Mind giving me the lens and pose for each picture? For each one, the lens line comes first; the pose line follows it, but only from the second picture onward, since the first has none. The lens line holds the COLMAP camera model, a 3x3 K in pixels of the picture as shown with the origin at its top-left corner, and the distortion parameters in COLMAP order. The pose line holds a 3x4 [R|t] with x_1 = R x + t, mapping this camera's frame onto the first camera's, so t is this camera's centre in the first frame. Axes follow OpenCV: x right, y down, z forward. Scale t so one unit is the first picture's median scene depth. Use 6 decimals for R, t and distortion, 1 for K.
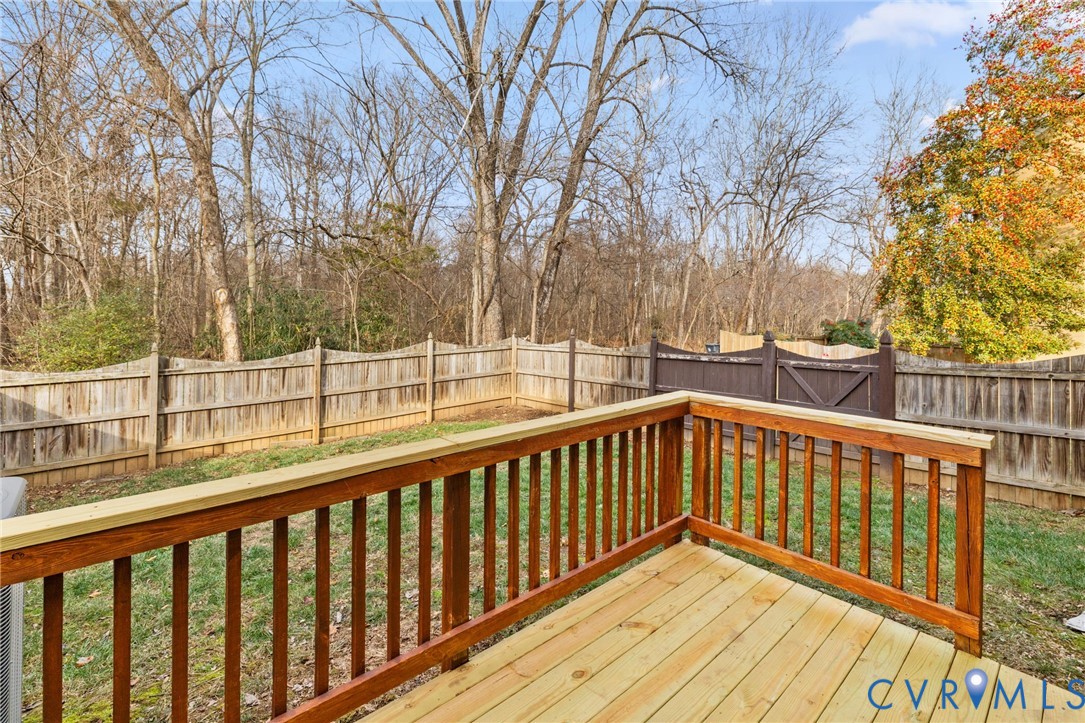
lens RADIAL K [[488.3, 0, 542.6], [0, 488.3, 310.5], [0, 0, 1]] dist [0.000540, 0.000159]
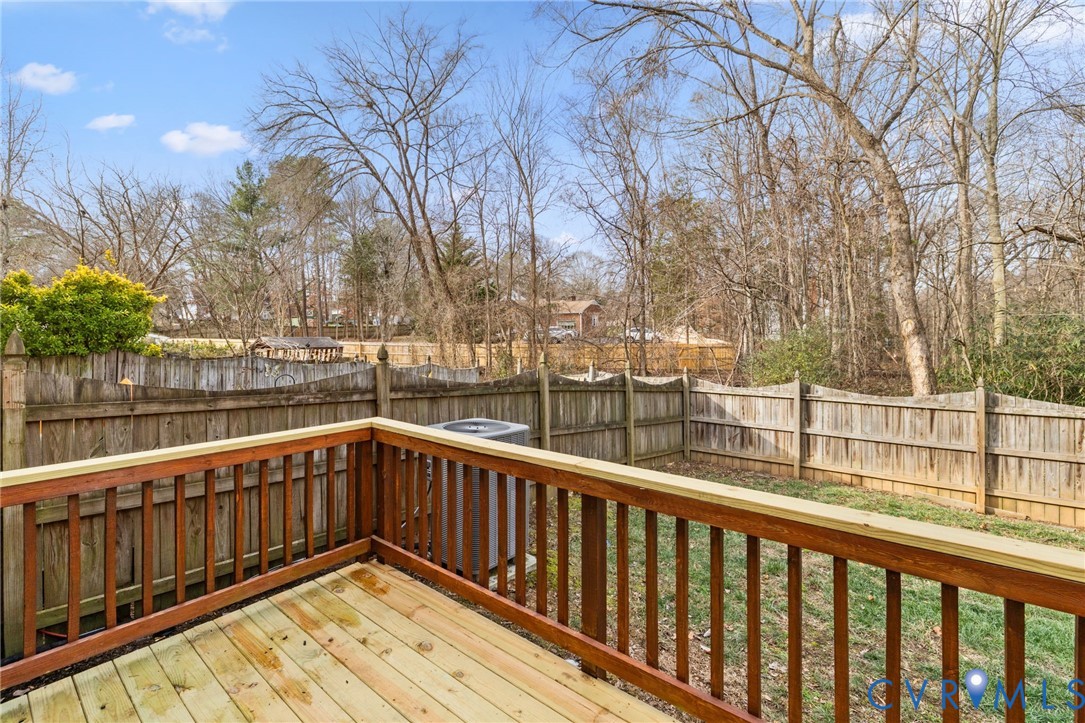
lens RADIAL K [[485.1, 0, 531.3], [0, 485.1, 342.4], [0, 0, 1]] dist [-0.000741, -0.000083]
pose [[0.138302, 0.002836, -0.990386, 0.246709], [-0.001798, 0.999995, 0.002612, -0.001806], [0.990388, 0.001420, 0.138307, 0.205841]]
